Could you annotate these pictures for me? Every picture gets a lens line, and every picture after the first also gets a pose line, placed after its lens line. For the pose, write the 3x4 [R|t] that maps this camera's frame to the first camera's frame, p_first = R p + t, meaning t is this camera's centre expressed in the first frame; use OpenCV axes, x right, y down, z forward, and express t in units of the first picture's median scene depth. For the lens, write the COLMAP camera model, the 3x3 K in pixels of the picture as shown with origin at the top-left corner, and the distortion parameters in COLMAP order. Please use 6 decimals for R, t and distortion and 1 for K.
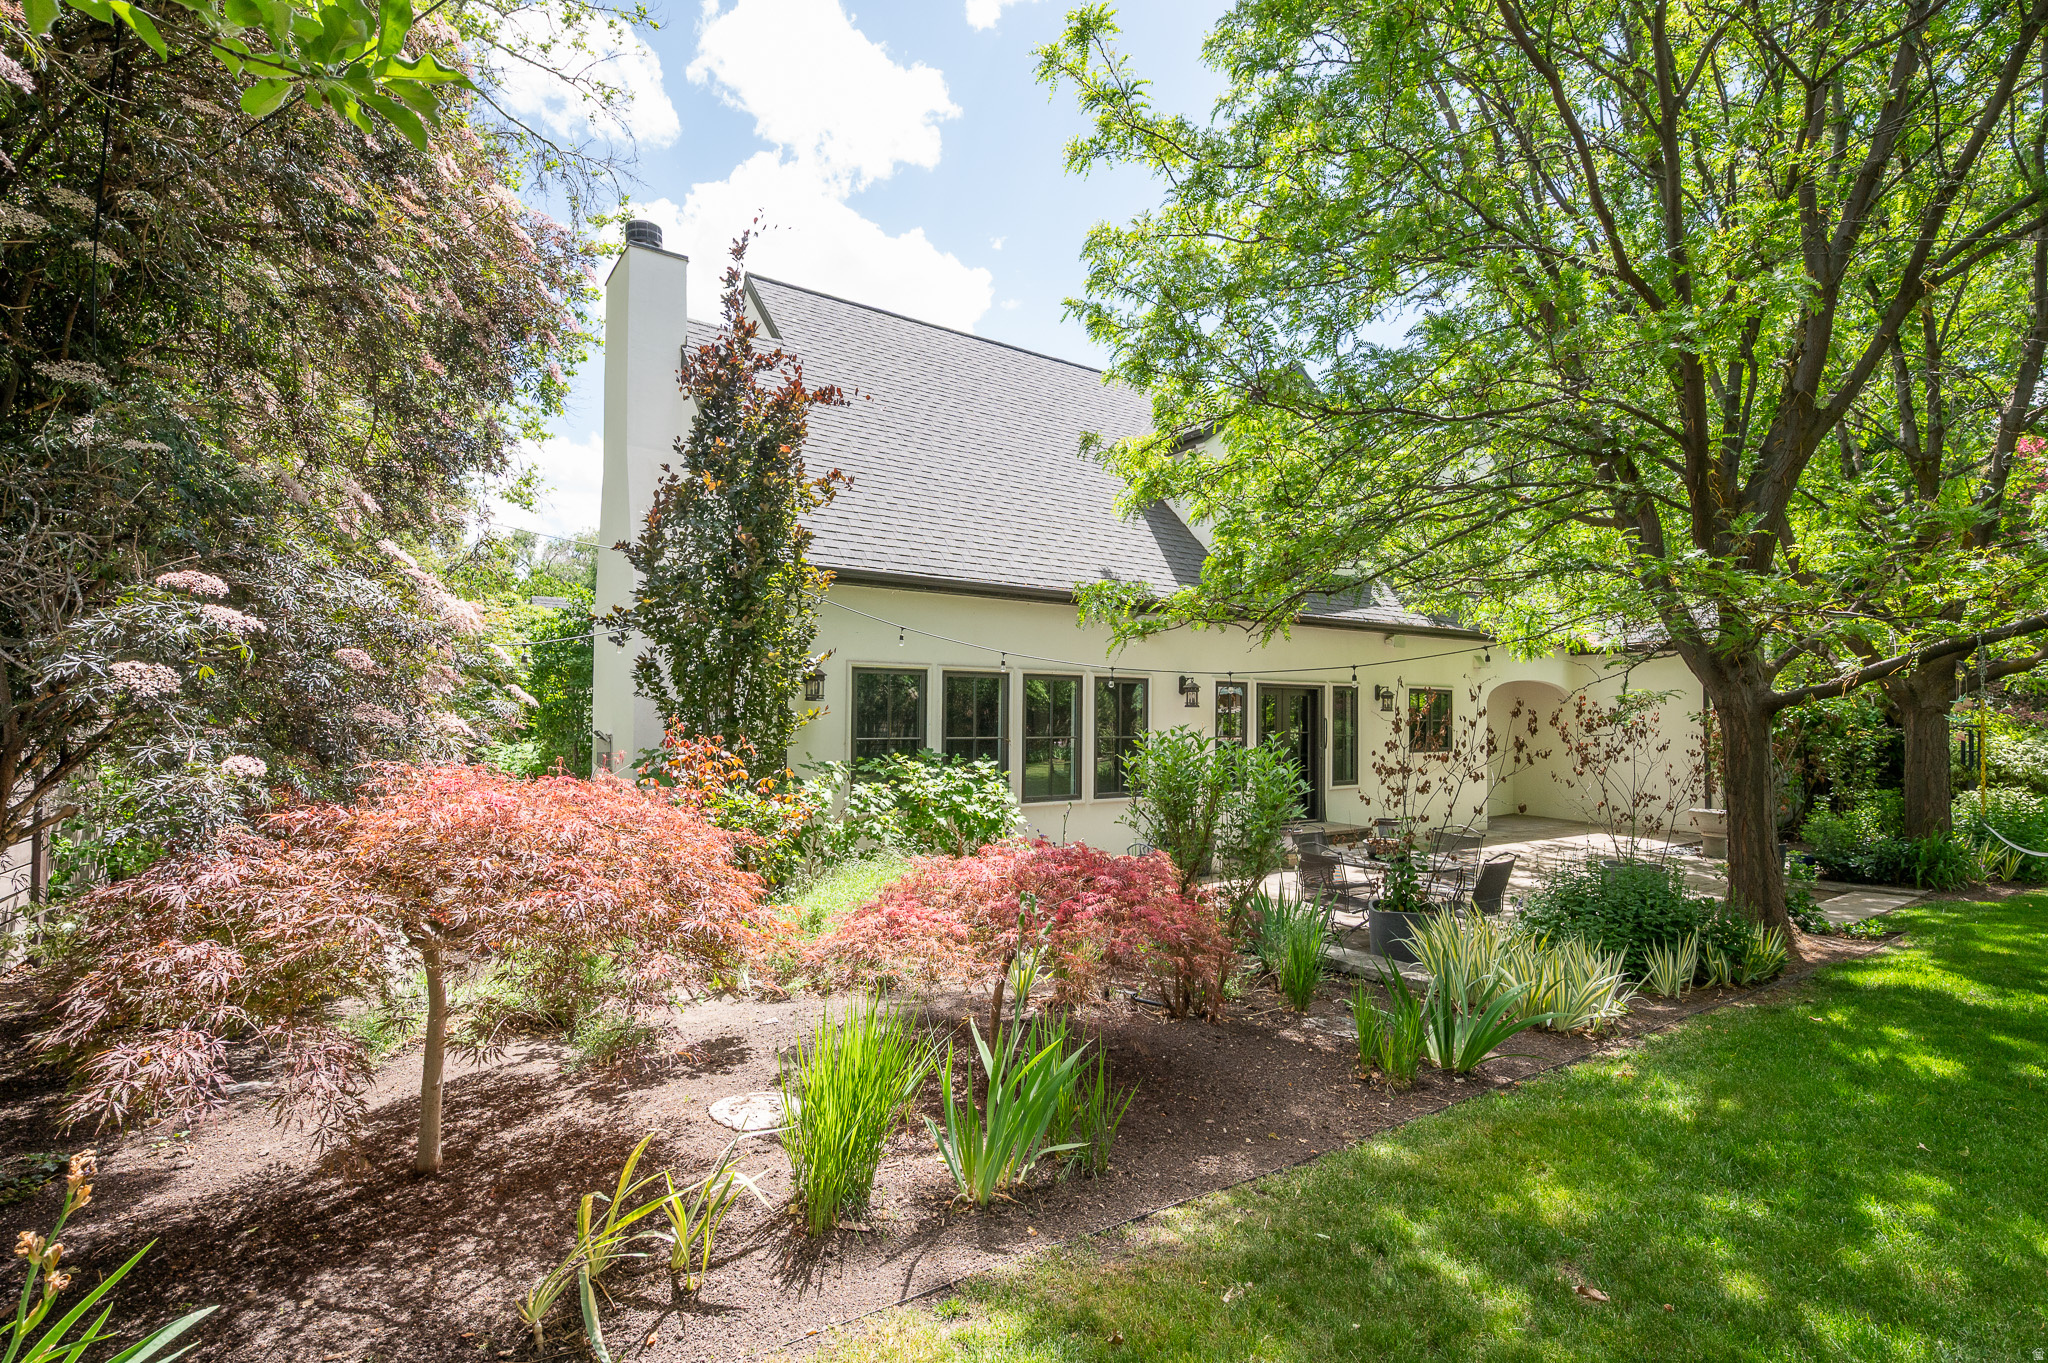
lens RADIAL K [[977.0, 0, 1024.0], [0, 977.0, 681.5], [0, 0, 1]] dist [0.000557, 0.000108]
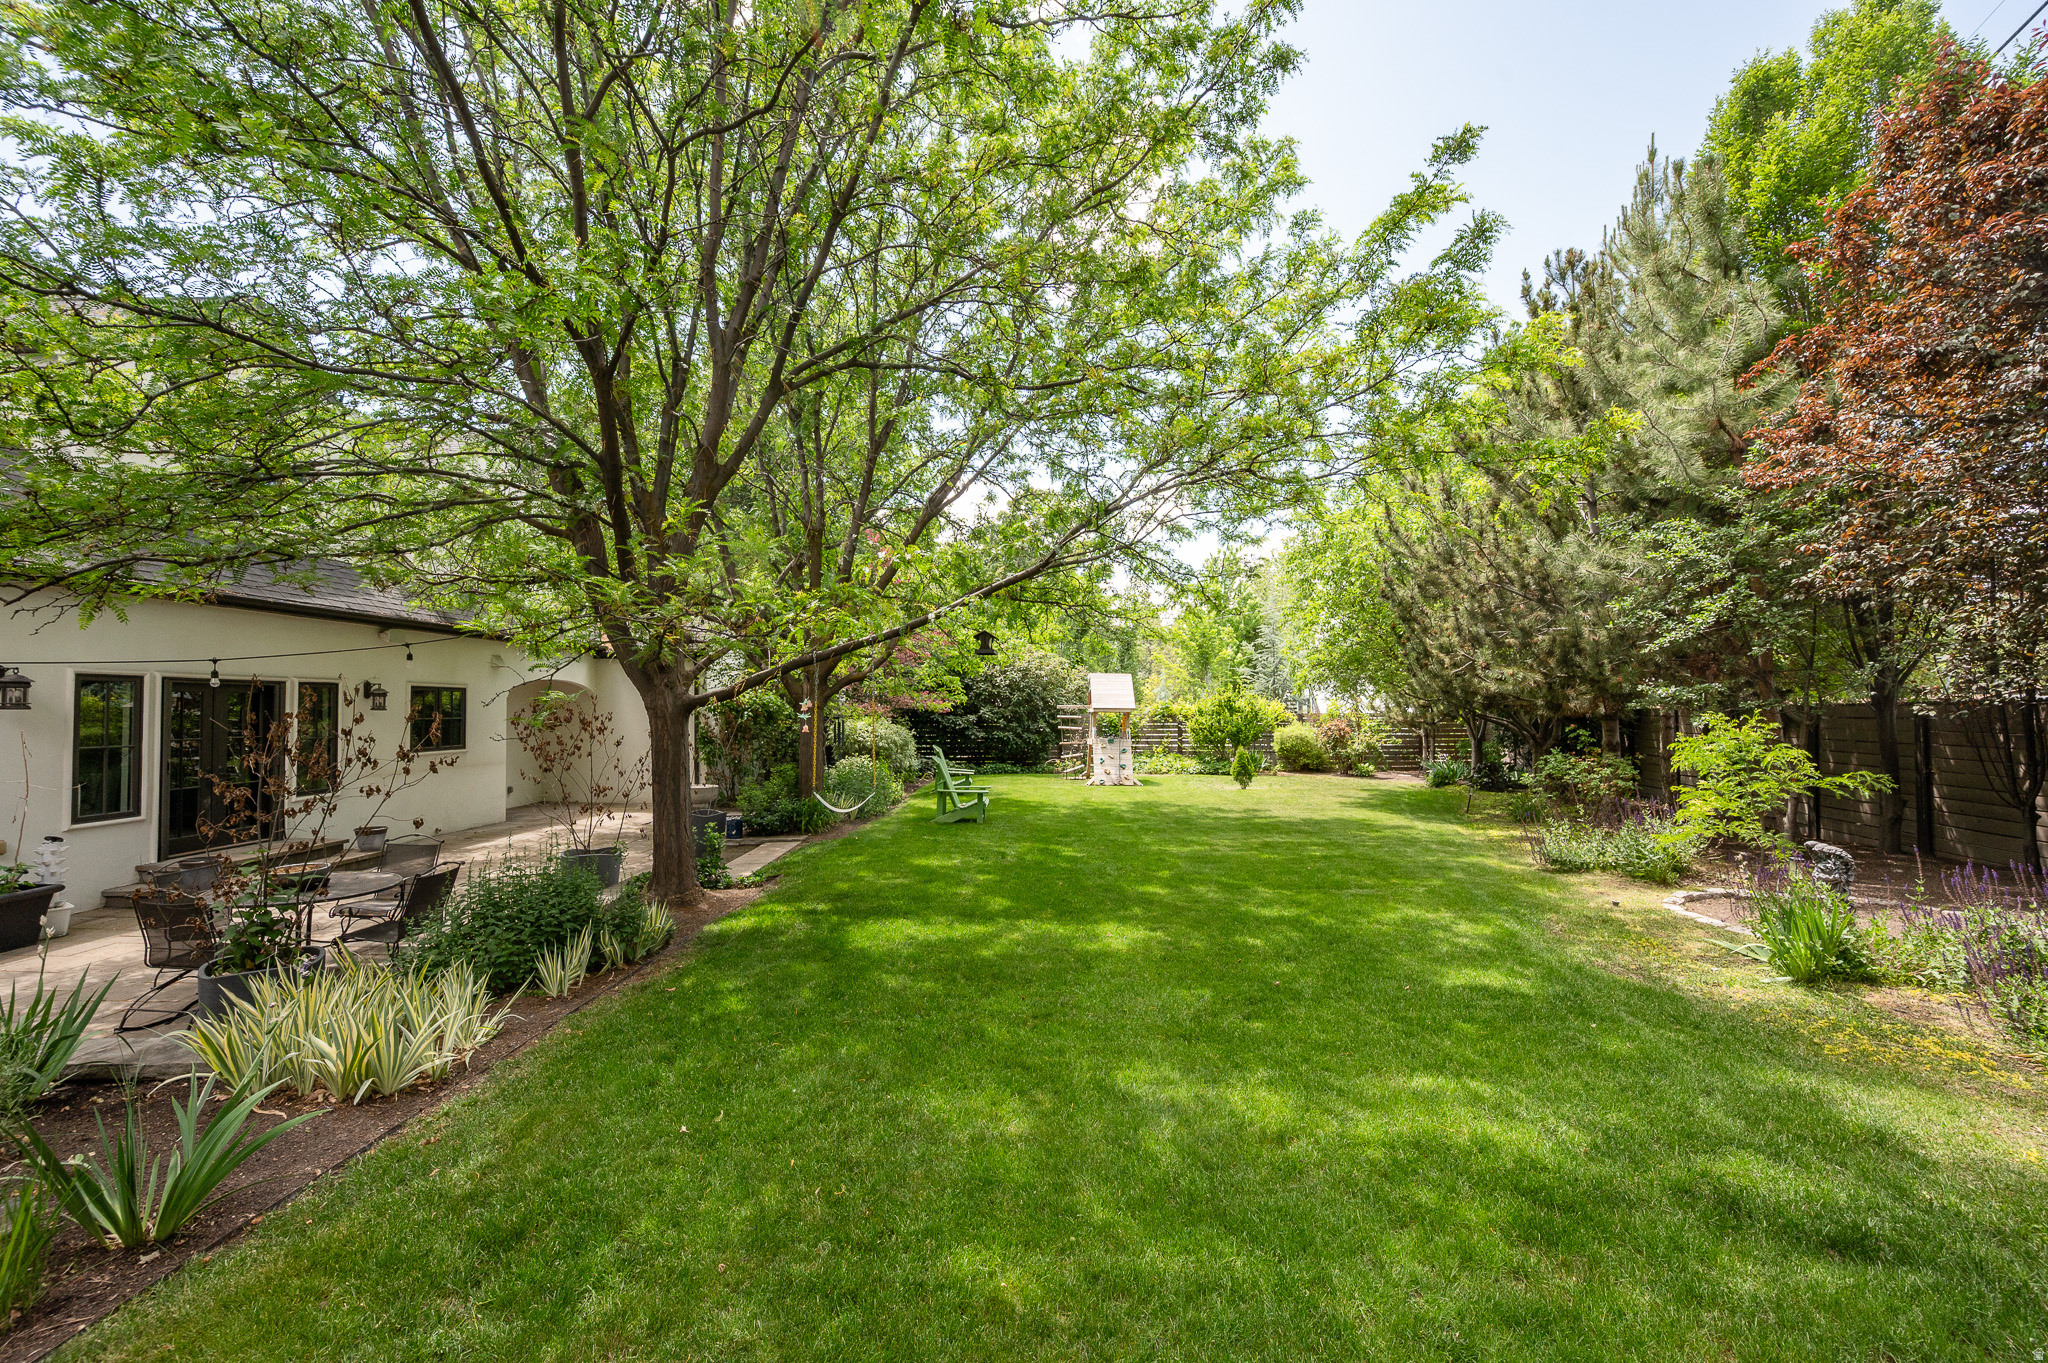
lens RADIAL K [[819.2, 0, 1024.0], [0, 819.2, 681.5], [0, 0, 1]] dist [-0.000740, -0.000034]
pose [[0.574299, 0.018687, 0.818432, 0.149957], [-0.020603, 0.999753, -0.008371, -0.005212], [-0.818386, -0.012055, 0.574542, 0.072878]]
